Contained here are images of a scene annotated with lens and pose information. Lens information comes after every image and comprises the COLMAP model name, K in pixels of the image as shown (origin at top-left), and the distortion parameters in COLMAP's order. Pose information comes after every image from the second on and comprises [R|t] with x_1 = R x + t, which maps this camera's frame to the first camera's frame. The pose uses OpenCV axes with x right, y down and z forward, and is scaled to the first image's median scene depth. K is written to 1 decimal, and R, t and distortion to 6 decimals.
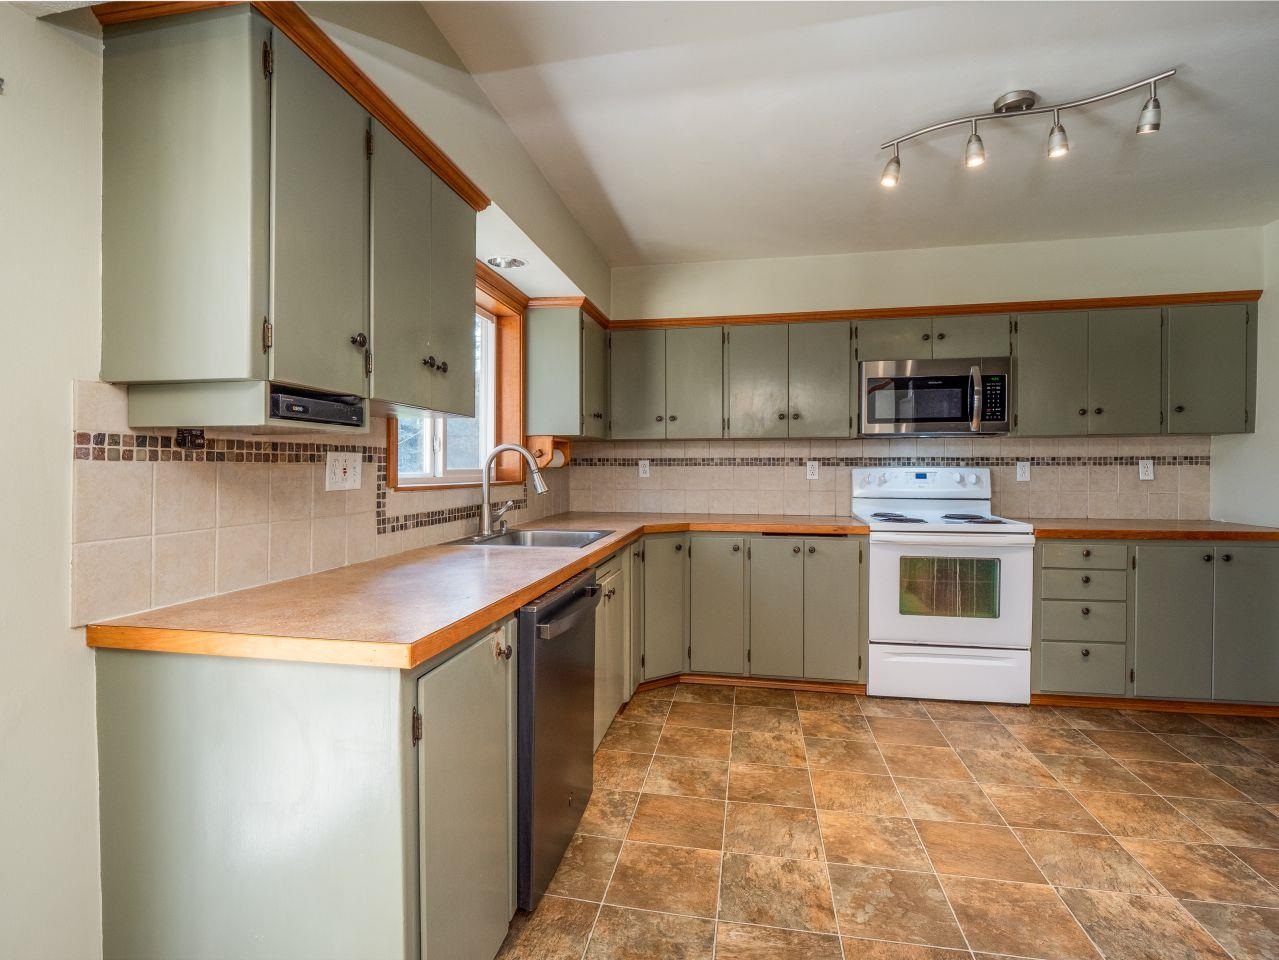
lens RADIAL K [[630.1, 0, 634.5], [0, 630.1, 473.6], [0, 0, 1]] dist [-0.003280, -0.003861]
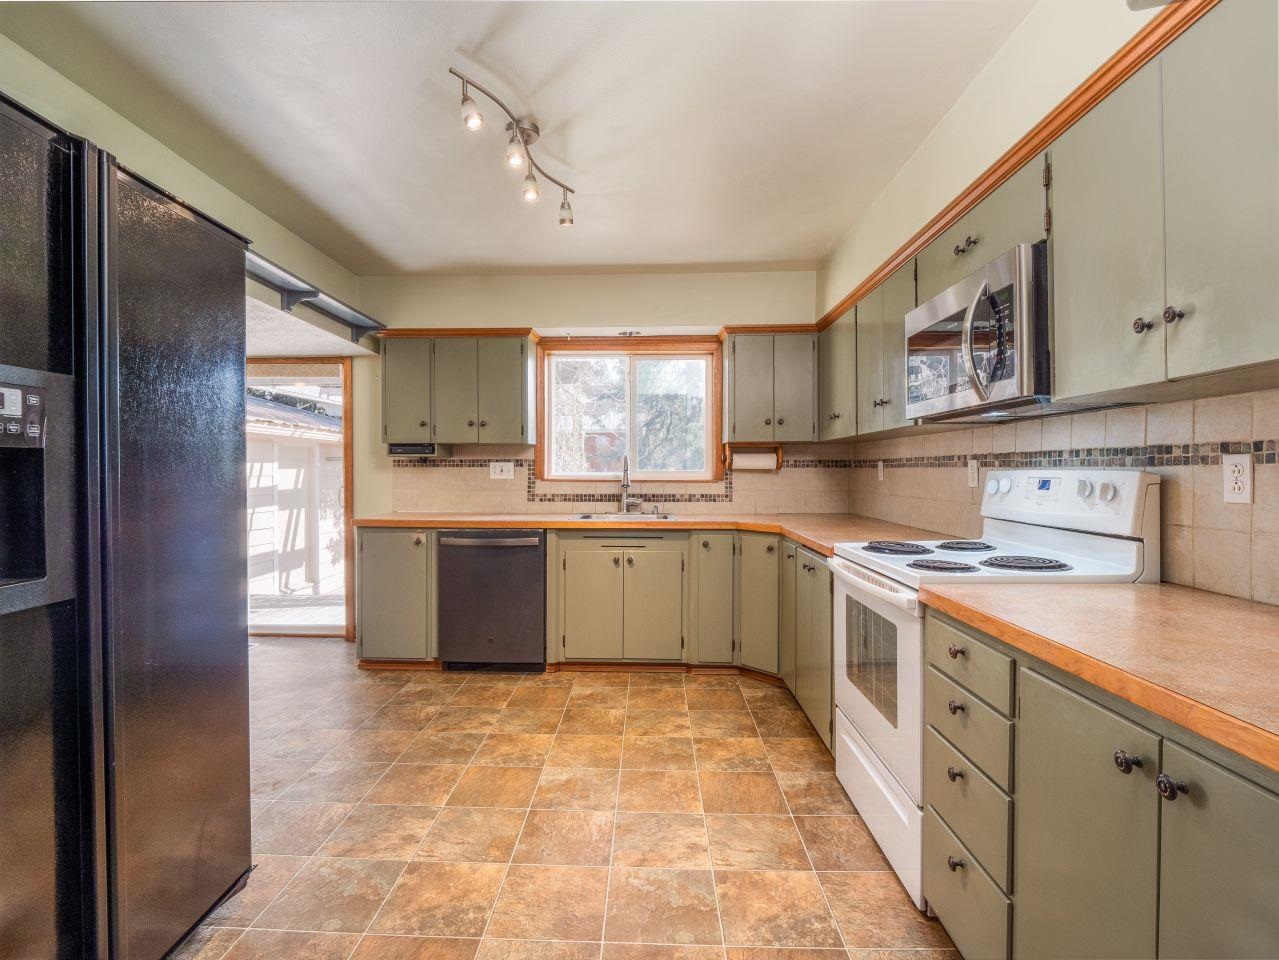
lens RADIAL K [[630.1, 0, 627.3], [0, 630.1, 467.7], [0, 0, 1]] dist [-0.003280, -0.003861]
pose [[0.147339, -0.003213, -0.989081, 1.461902], [-0.010815, 0.999930, -0.004859, -0.006575], [0.989027, 0.011413, 0.147294, 0.875863]]
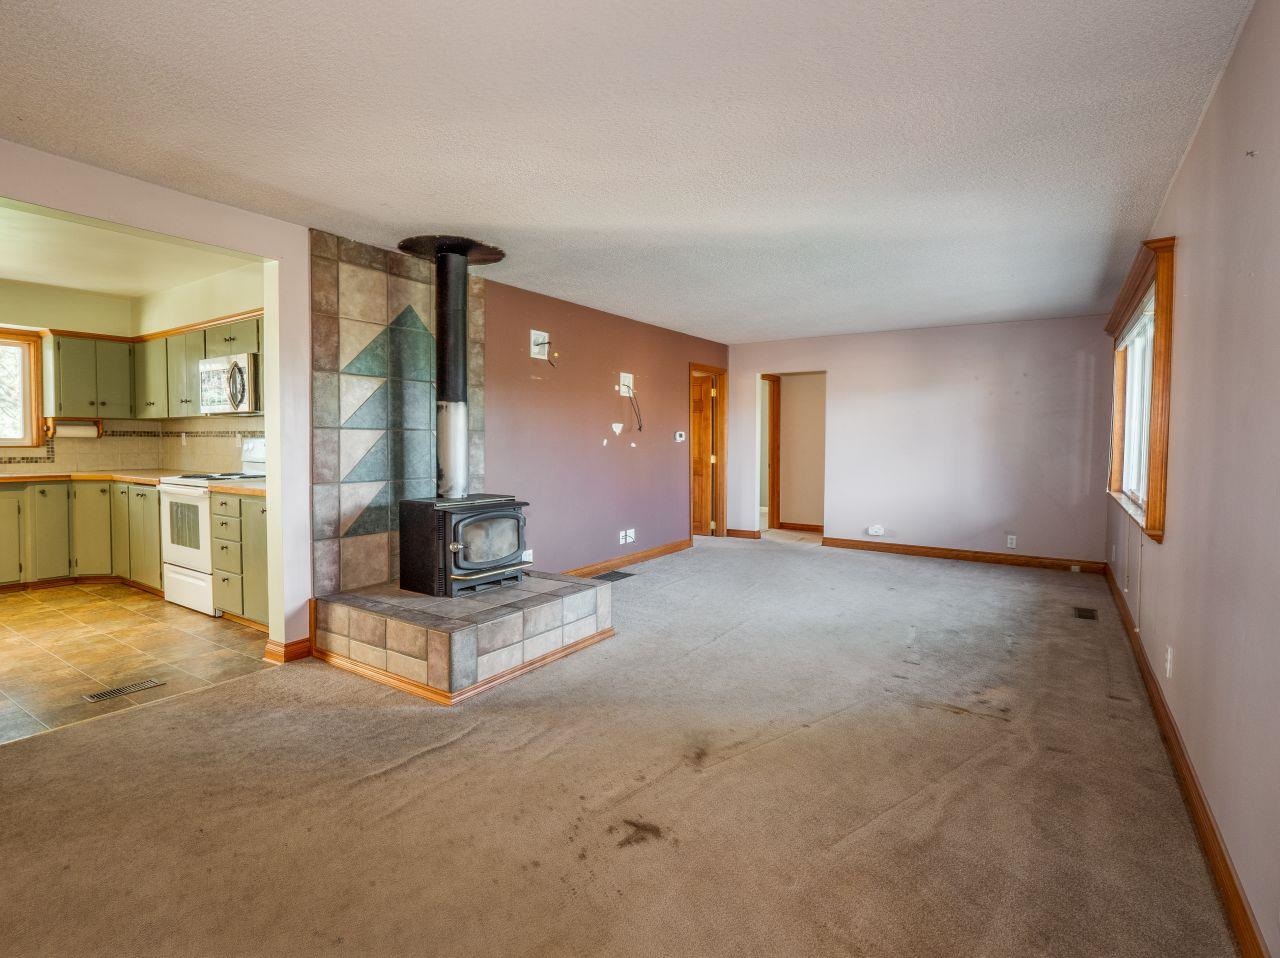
lens RADIAL K [[630.6, 0, 633.9], [0, 630.6, 467.4], [0, 0, 1]] dist [-0.003280, -0.003861]
pose [[0.918853, 0.021967, -0.393989, 2.571530], [-0.010002, 0.999425, 0.032396, 0.000134], [0.394474, -0.025826, 0.918544, 0.176005]]
